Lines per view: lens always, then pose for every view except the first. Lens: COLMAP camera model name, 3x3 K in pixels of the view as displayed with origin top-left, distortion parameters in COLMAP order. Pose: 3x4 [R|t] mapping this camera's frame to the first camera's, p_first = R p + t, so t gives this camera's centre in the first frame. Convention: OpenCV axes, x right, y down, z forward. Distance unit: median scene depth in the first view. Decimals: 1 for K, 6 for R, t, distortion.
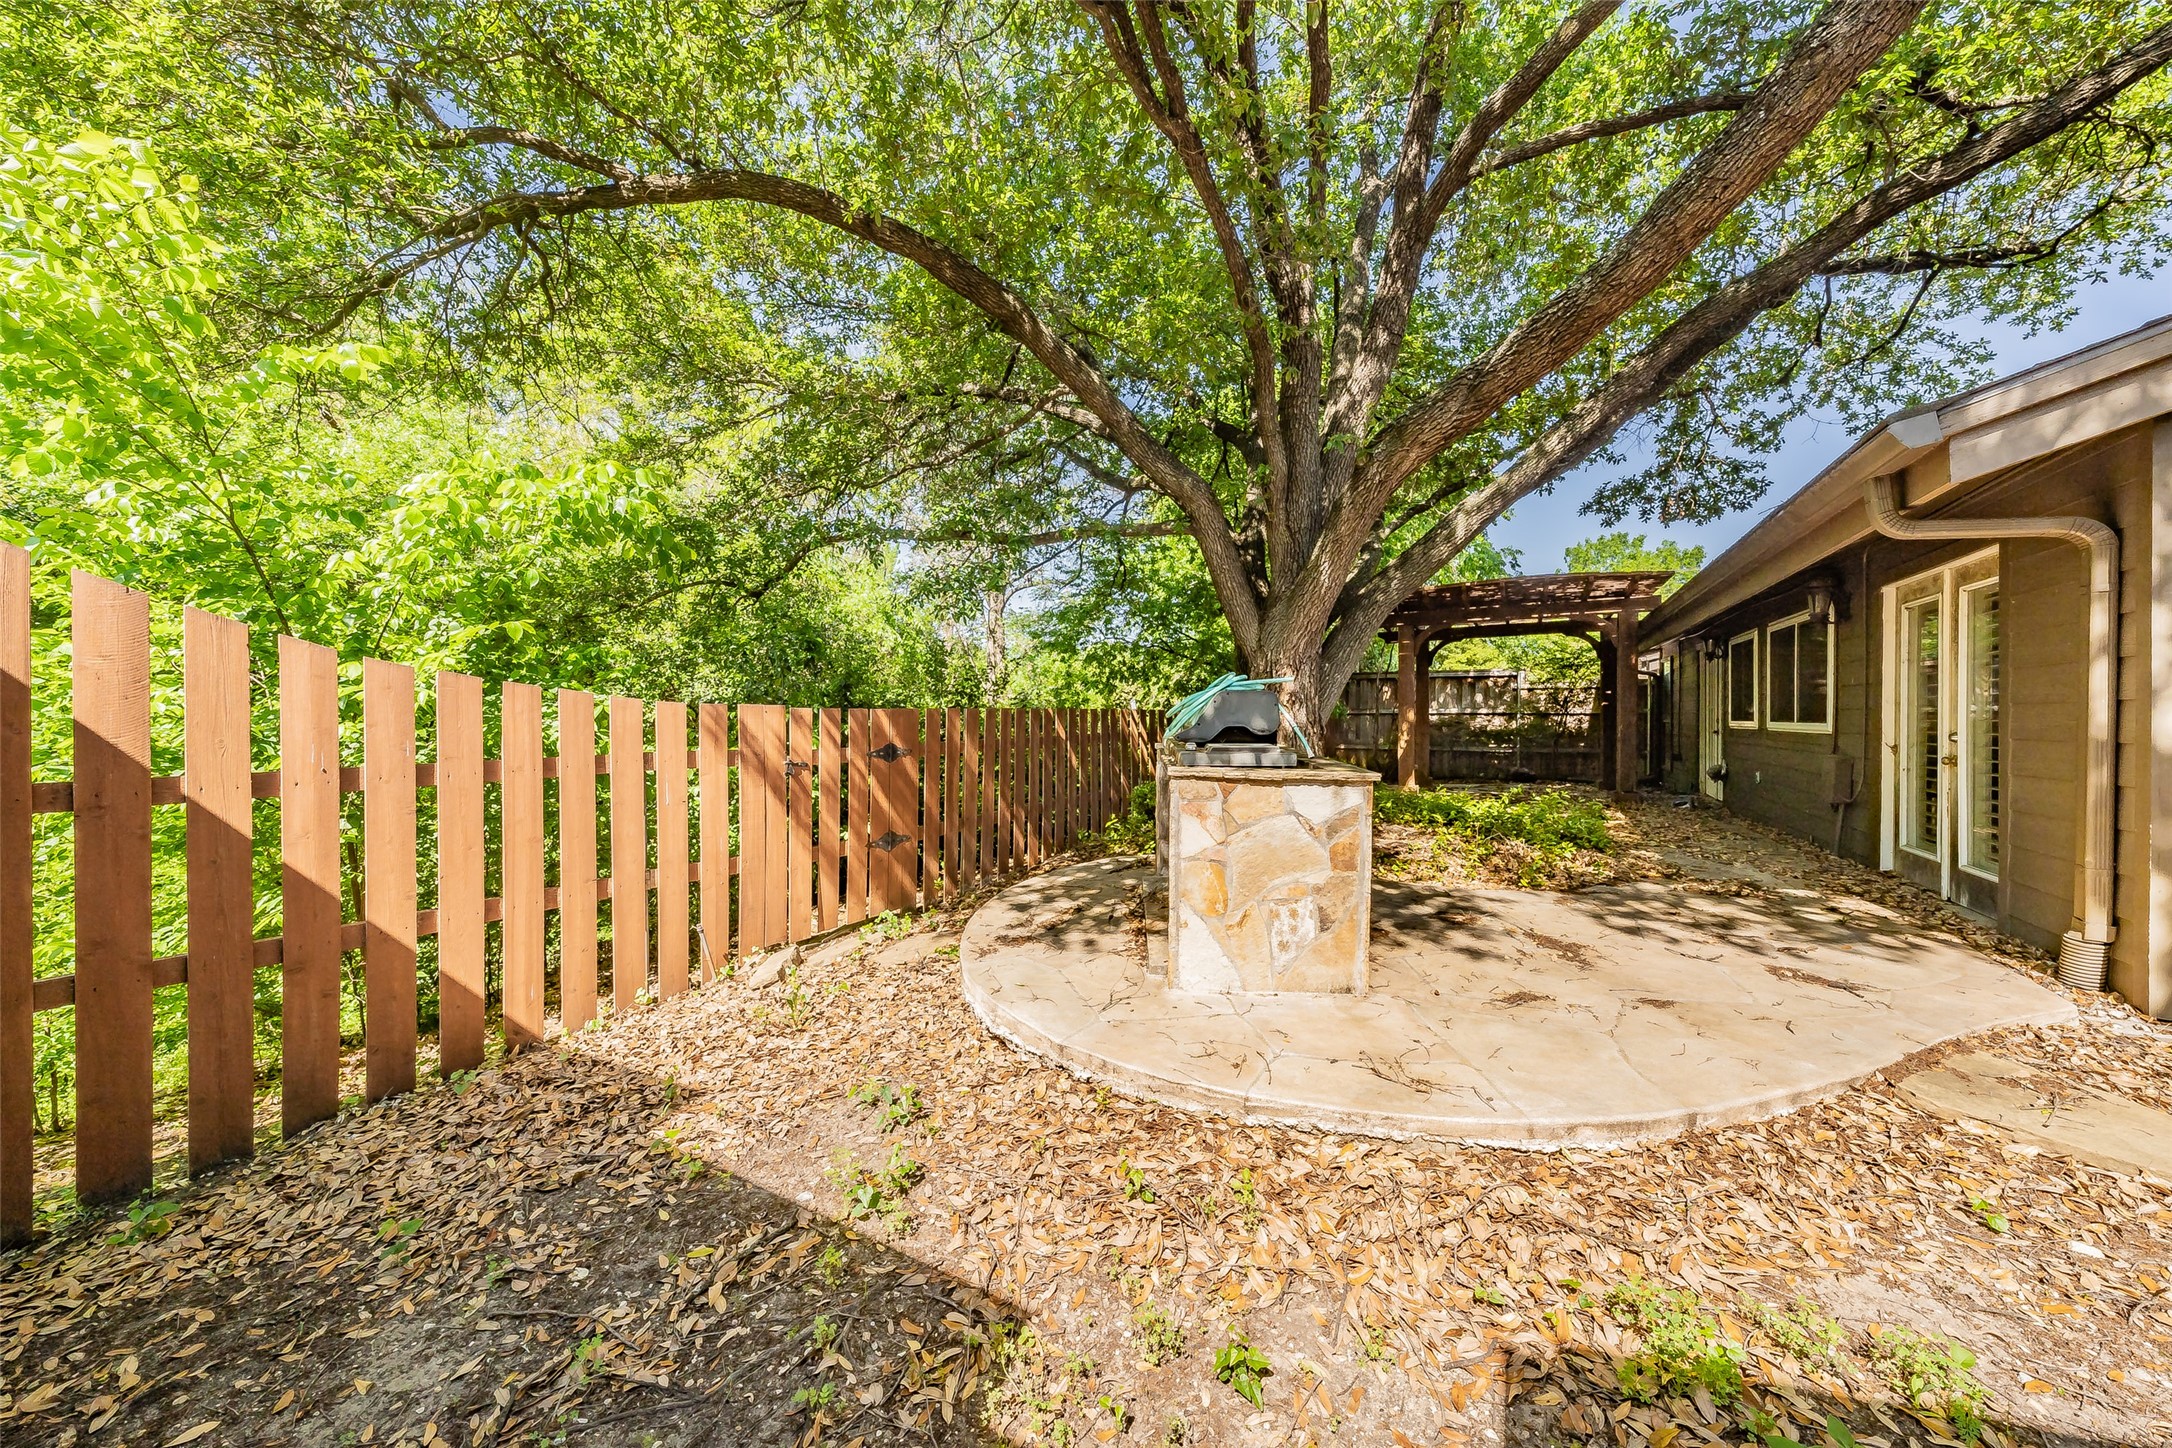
lens RADIAL K [[746.6, 0, 1082.8], [0, 746.6, 716.1], [0, 0, 1]] dist [-0.002075, -0.000091]
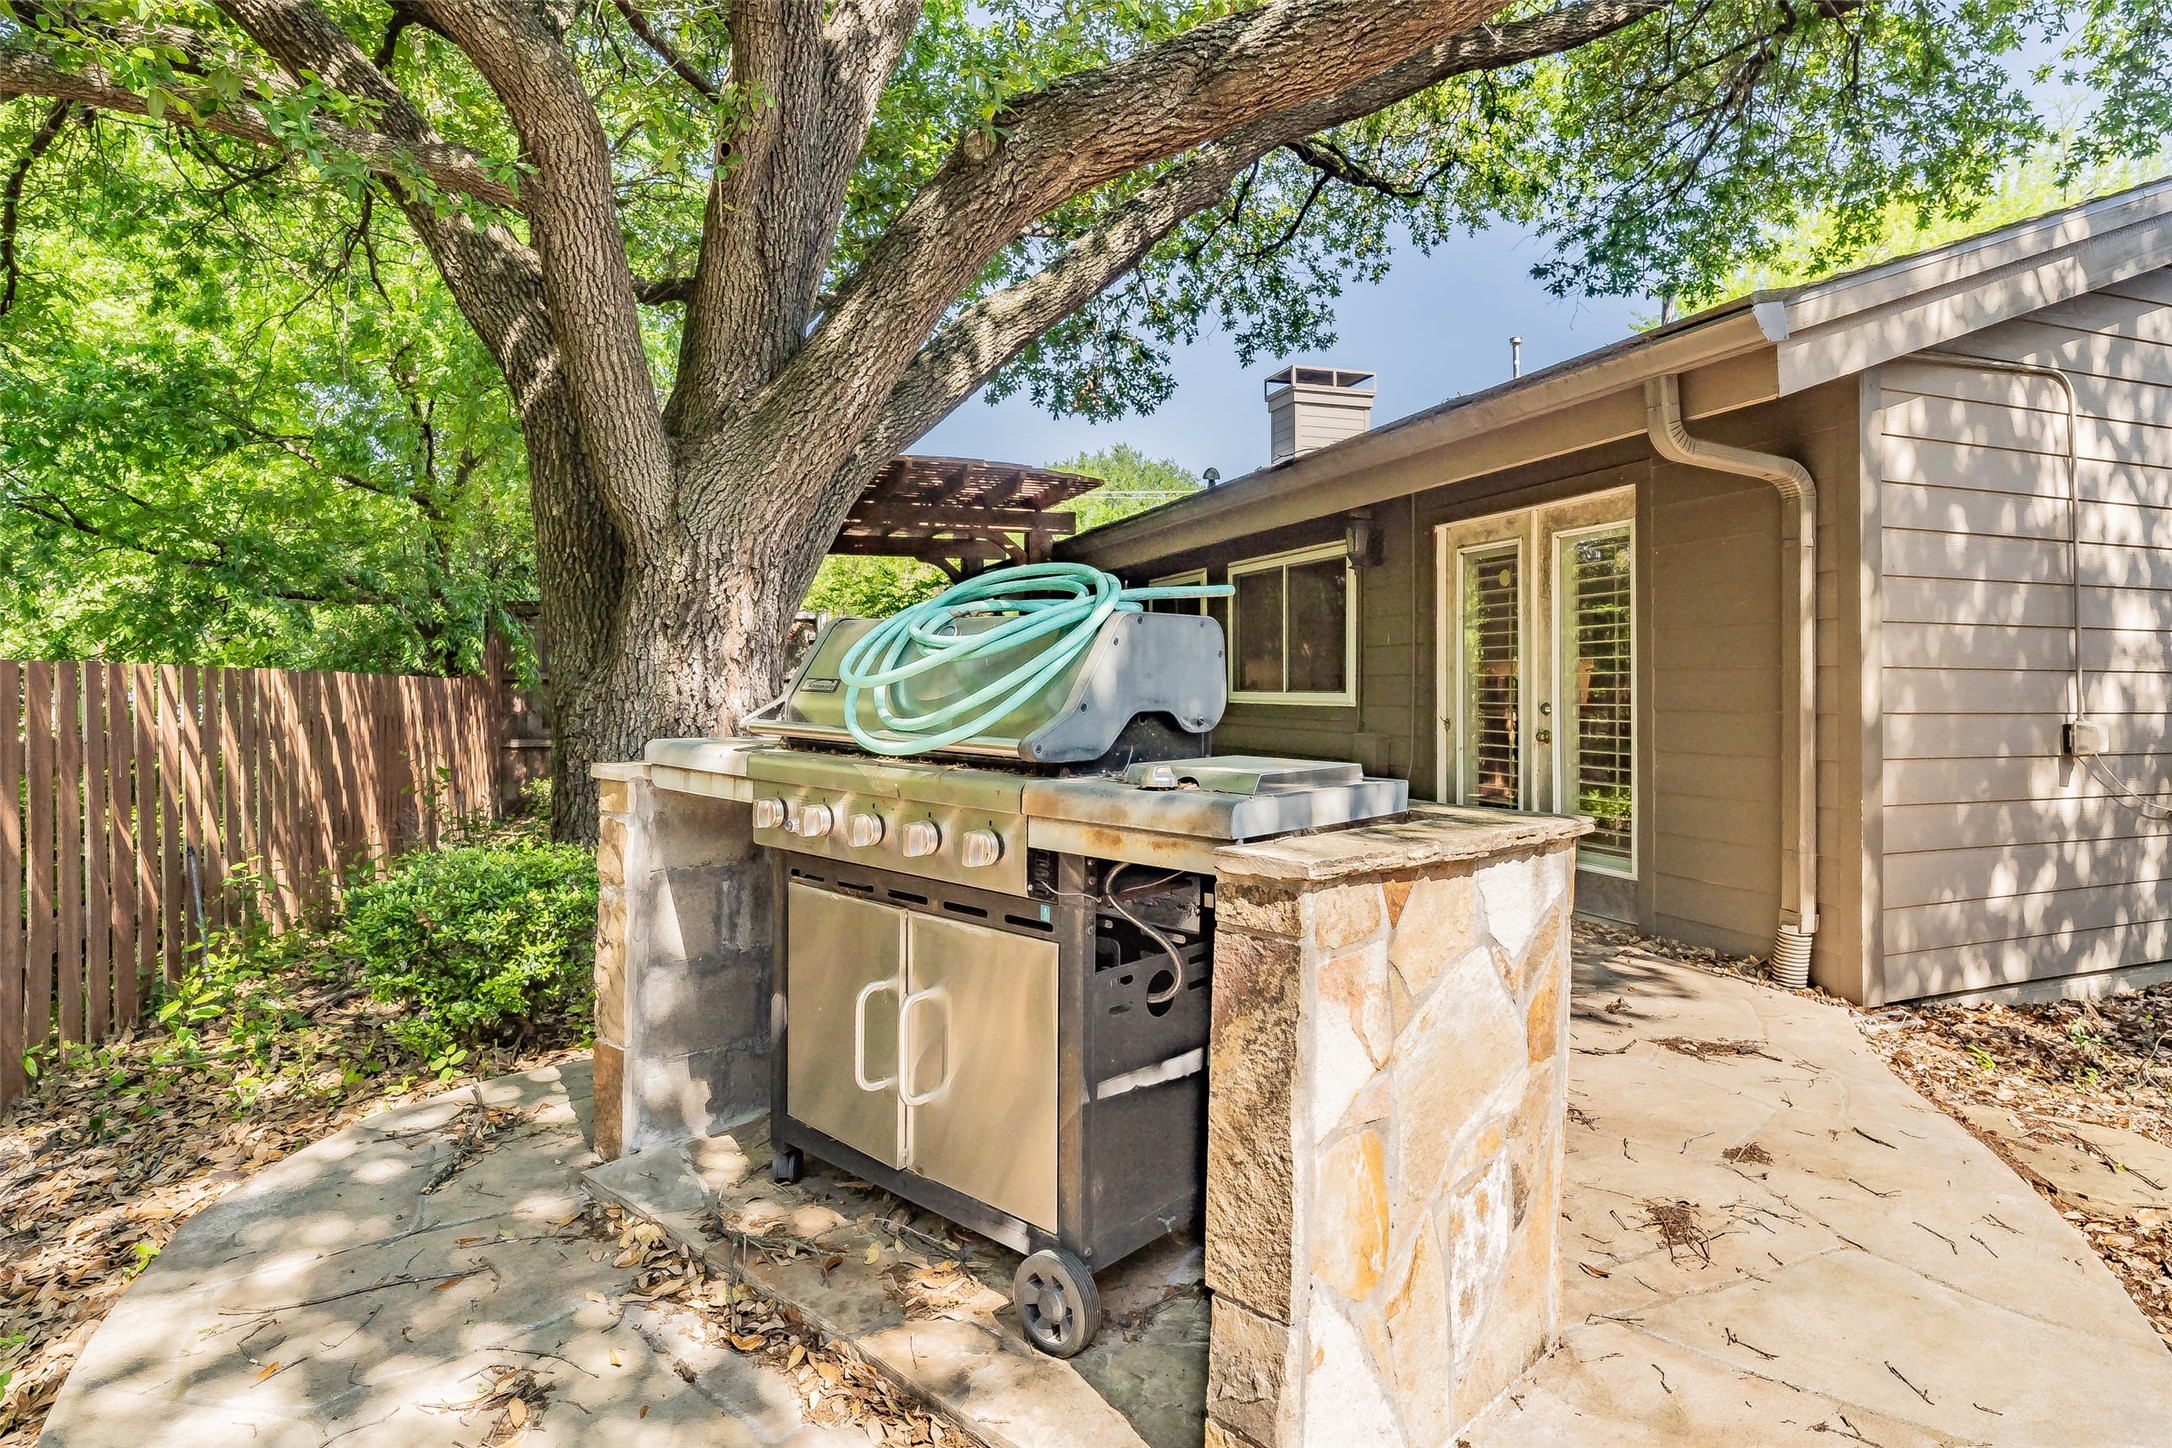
lens RADIAL K [[1213.3, 0, 1122.6], [0, 1213.3, 684.7], [0, 0, 1]] dist [0.001519, 0.000329]
pose [[0.607609, -0.000097, 0.794236, -0.281346], [-0.000205, 1.000000, 0.000279, 0.000298], [-0.794236, -0.000332, 0.607609, 0.683512]]
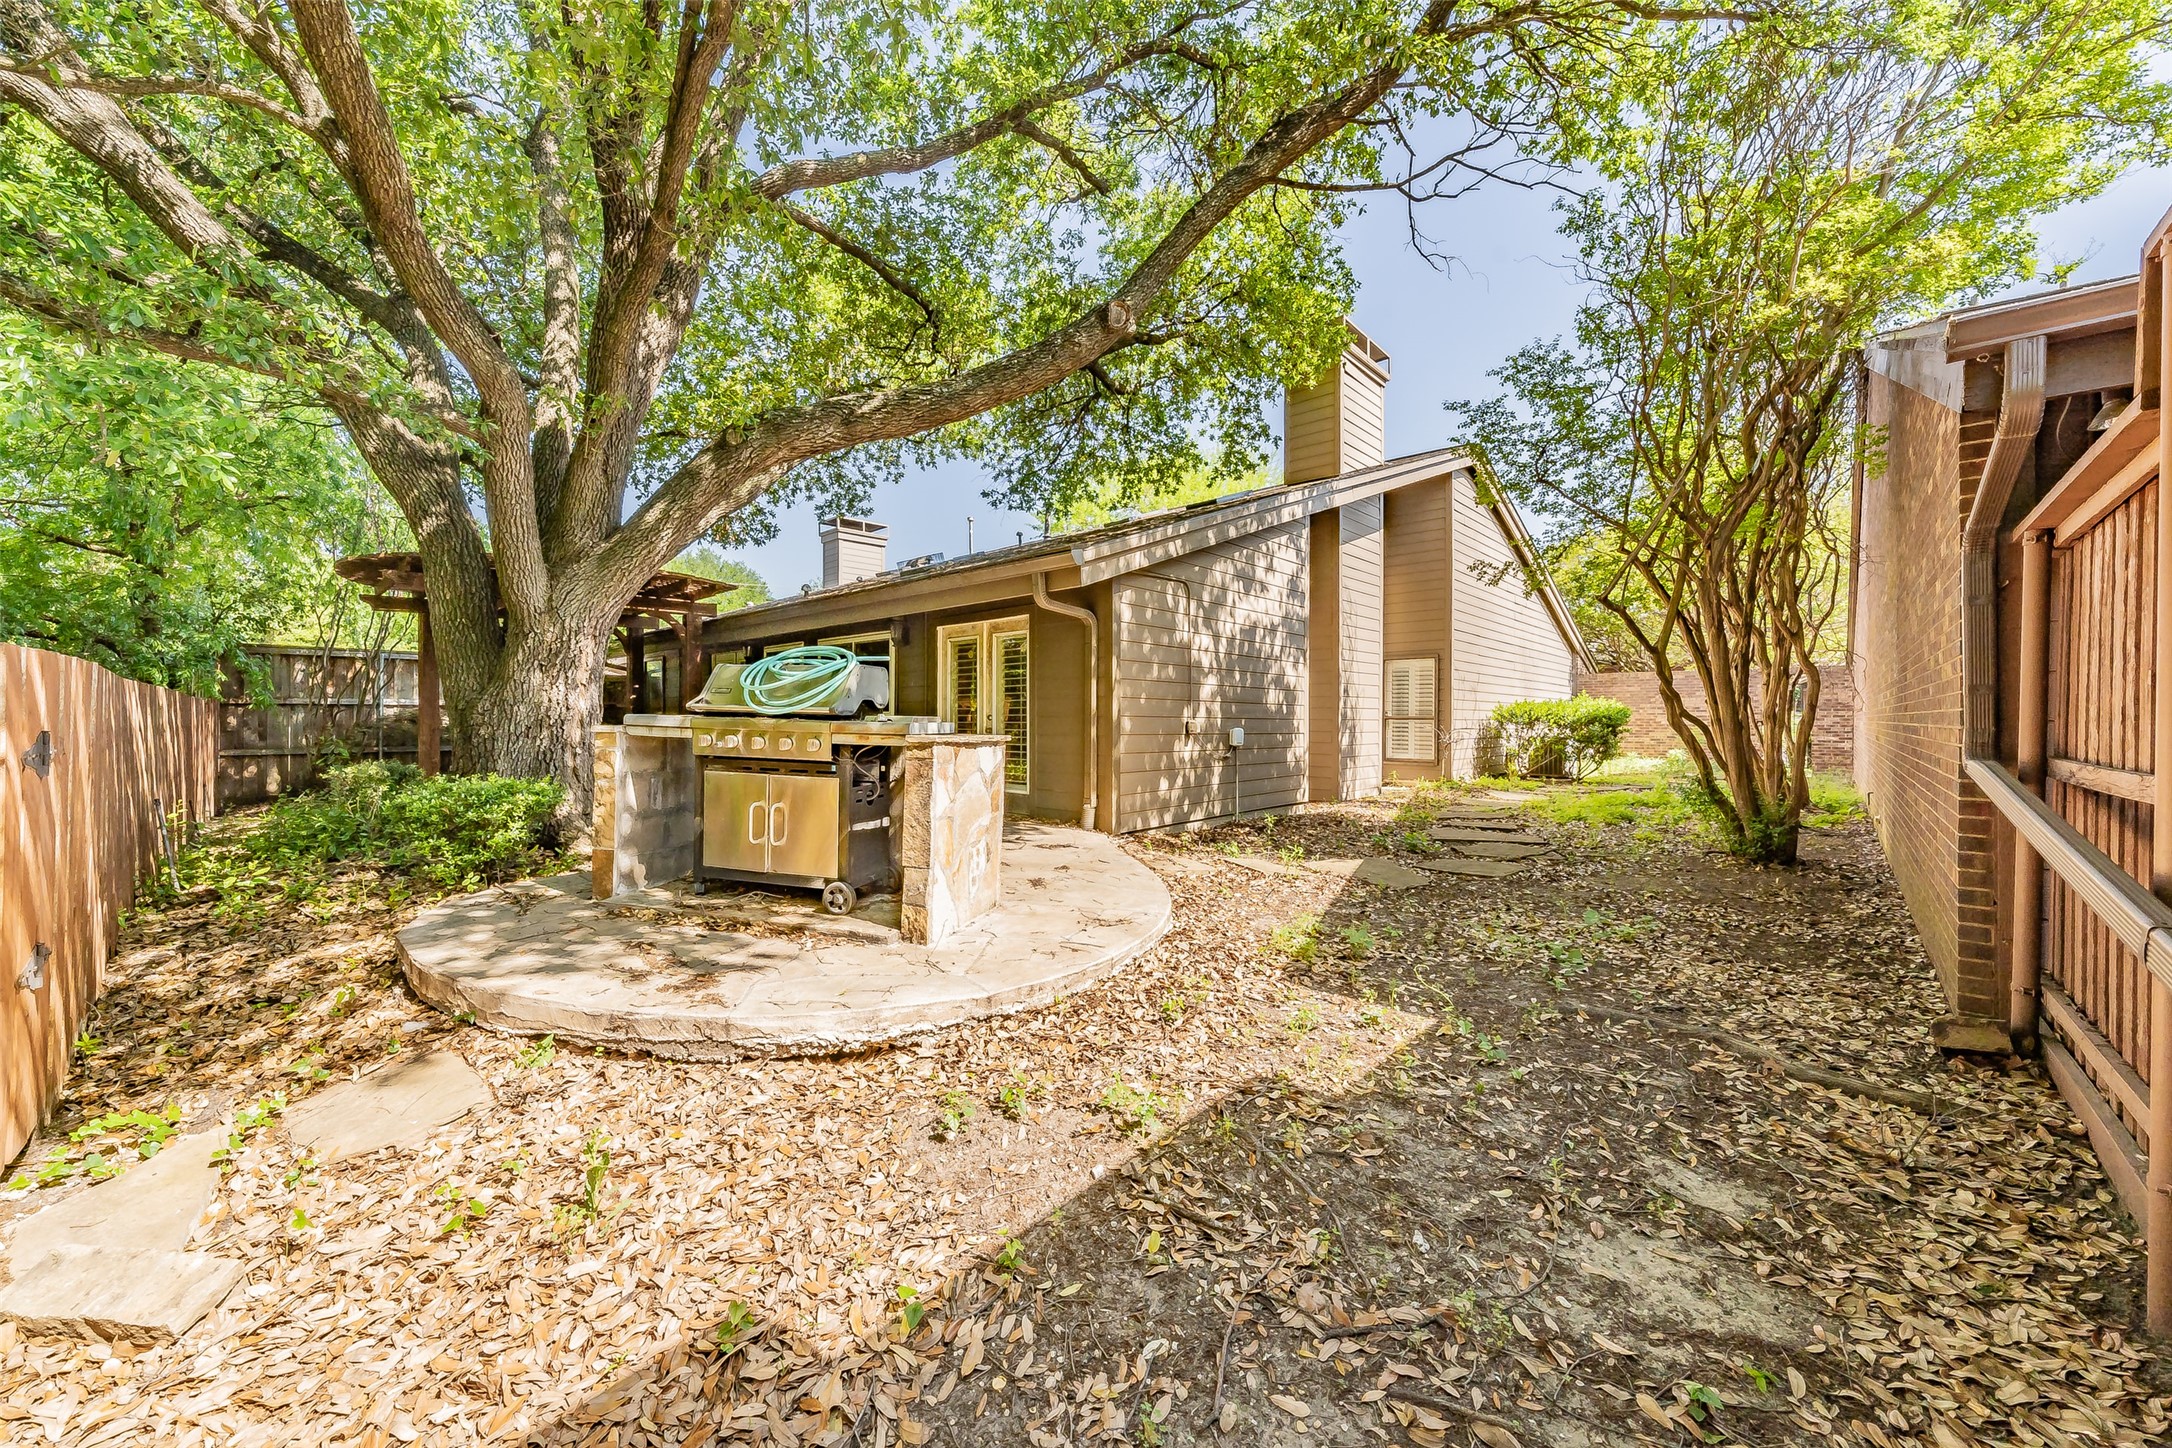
lens RADIAL K [[807.5, 0, 1068.3], [0, 807.5, 717.6], [0, 0, 1]] dist [0.004239, -0.000149]
pose [[0.210525, 0.003433, 0.977582, -0.871020], [-0.003074, 0.999991, -0.002850, 0.042059], [-0.977584, -0.002405, 0.210534, 0.511707]]
